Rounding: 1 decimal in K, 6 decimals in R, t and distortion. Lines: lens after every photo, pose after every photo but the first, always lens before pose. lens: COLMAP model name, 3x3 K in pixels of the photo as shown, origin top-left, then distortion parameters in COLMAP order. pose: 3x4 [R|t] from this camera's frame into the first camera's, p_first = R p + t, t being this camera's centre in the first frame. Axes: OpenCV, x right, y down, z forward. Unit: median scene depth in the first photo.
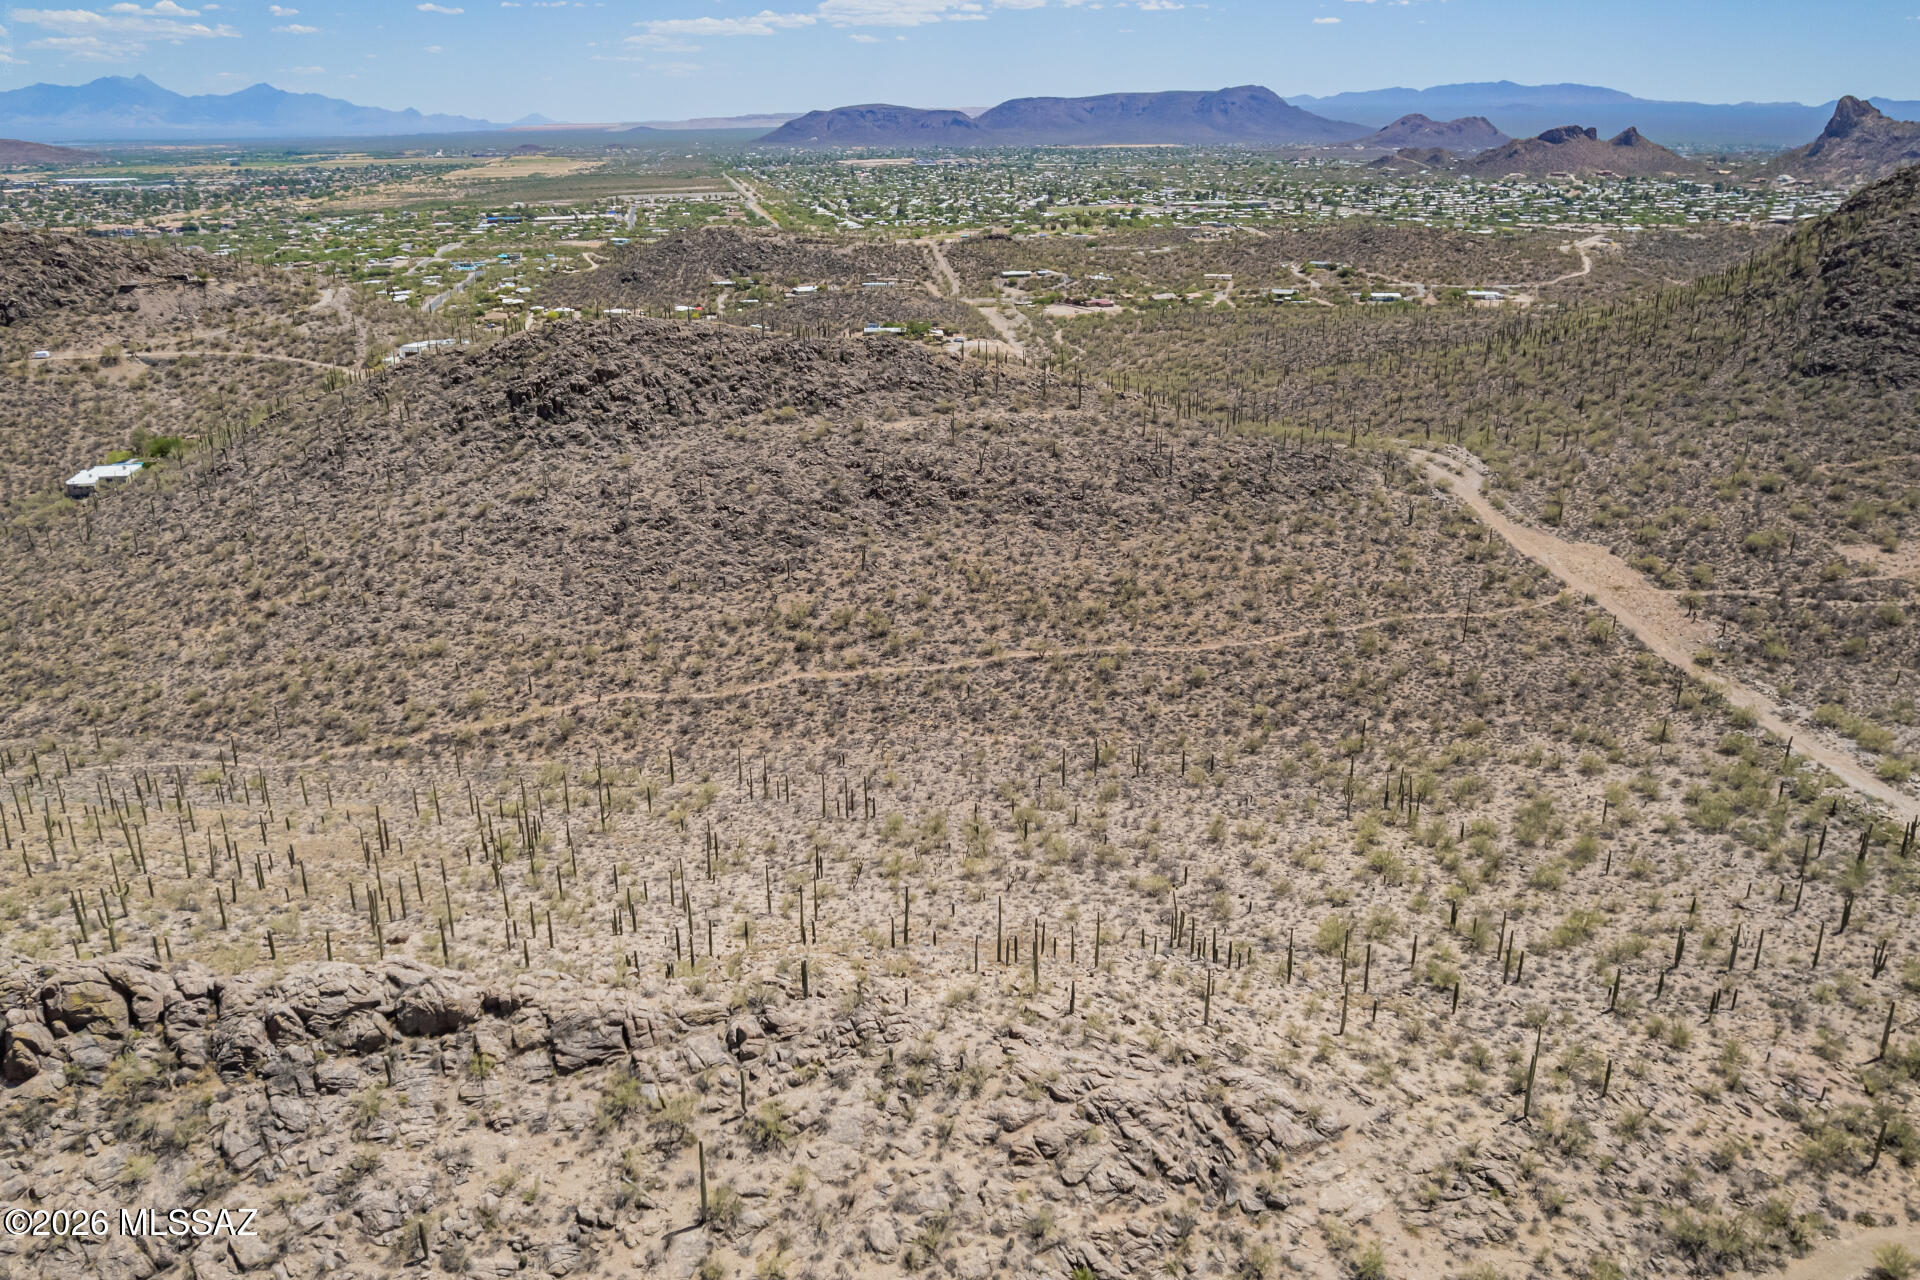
lens RADIAL K [[1450.4, 0, 954.3], [0, 1450.4, 630.8], [0, 0, 1]] dist [-0.059529, 0.038965]
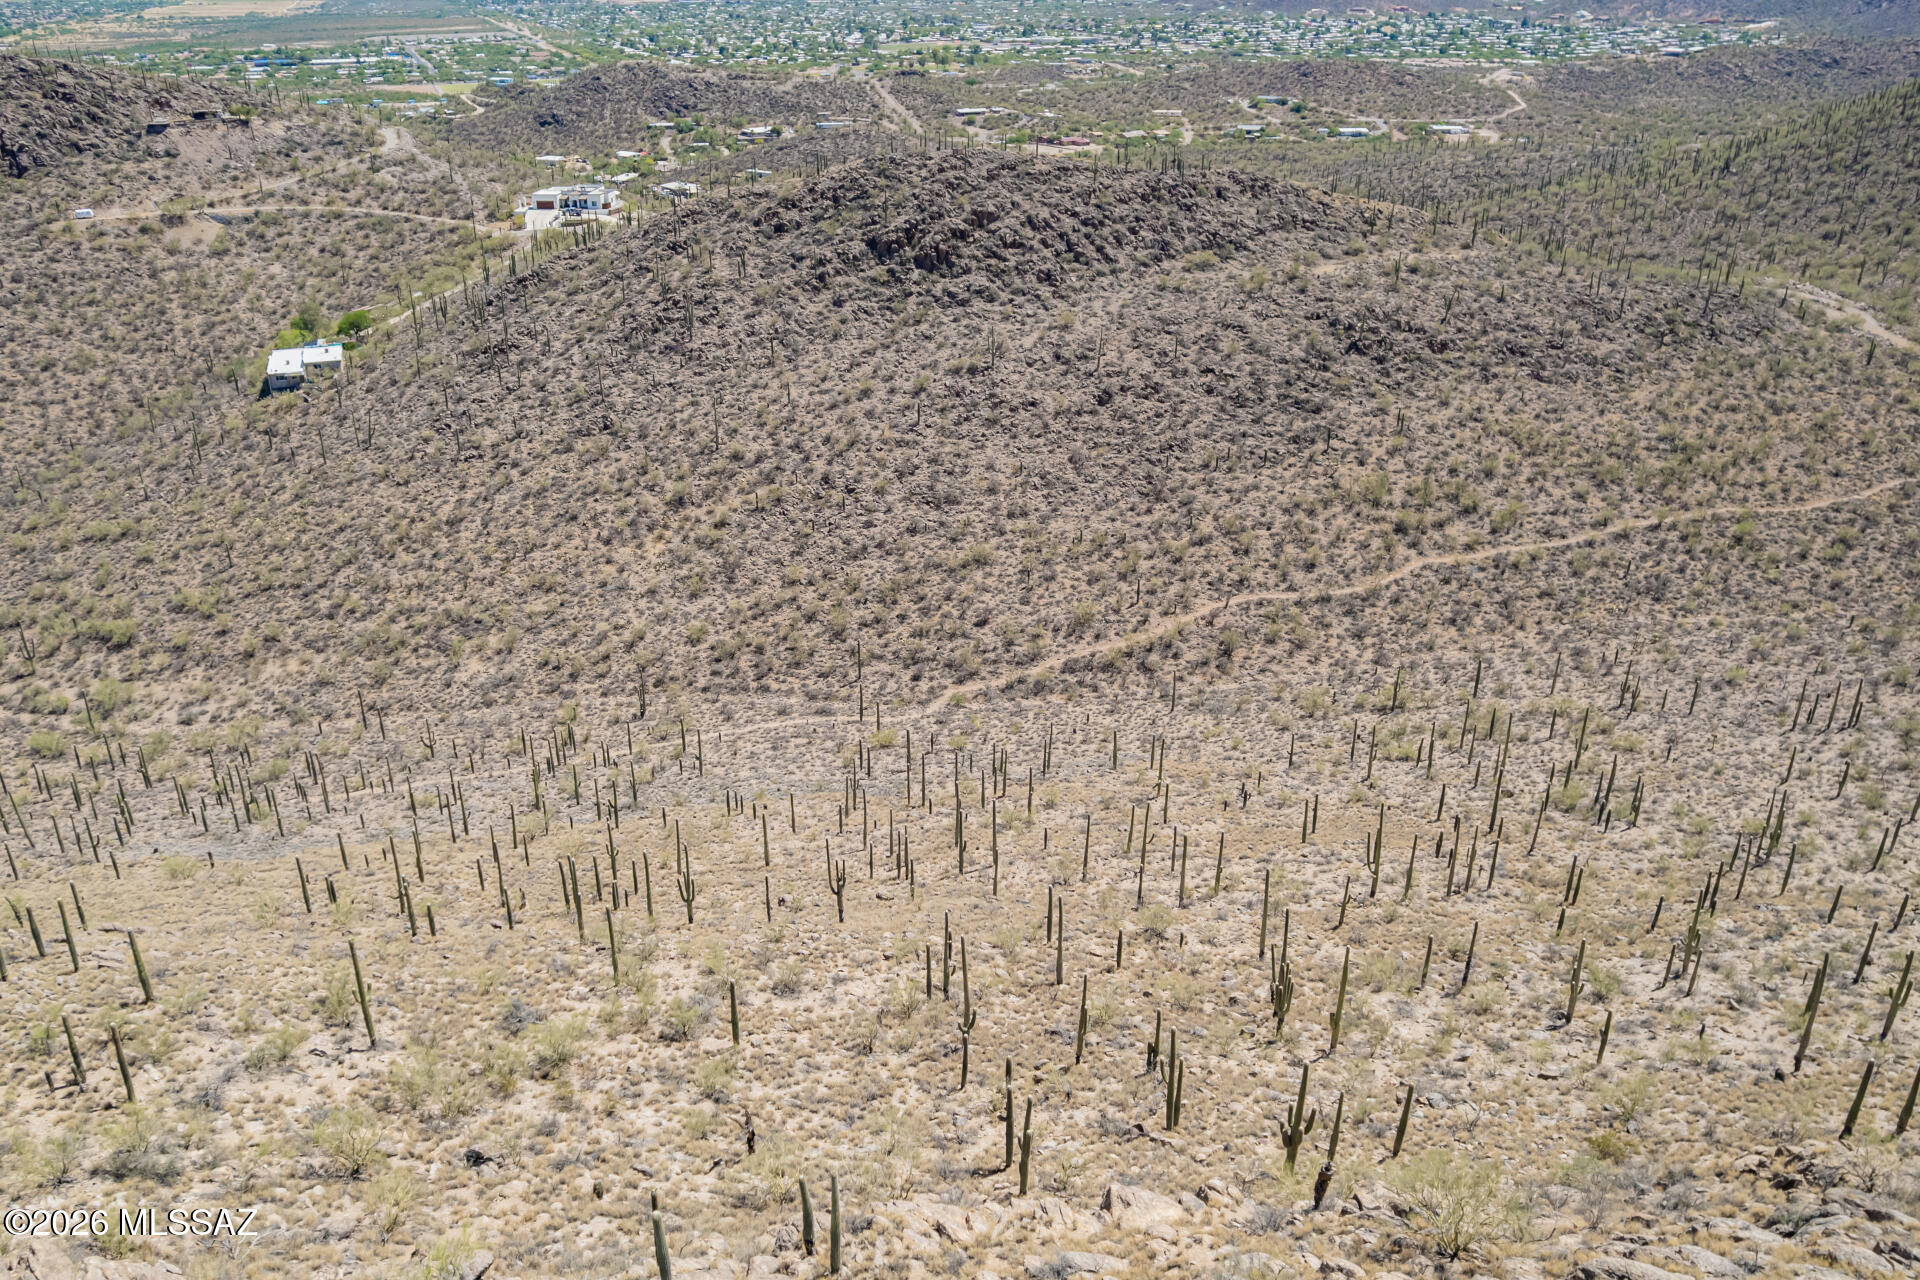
lens RADIAL K [[1450.4, 0, 968.5], [0, 1450.4, 643.9], [0, 0, 1]] dist [-0.059529, 0.038965]
pose [[0.983027, -0.071137, 0.169106, -0.419351], [0.052706, 0.992412, 0.111085, -0.024412], [-0.175725, -0.100287, 0.979318, 0.152798]]
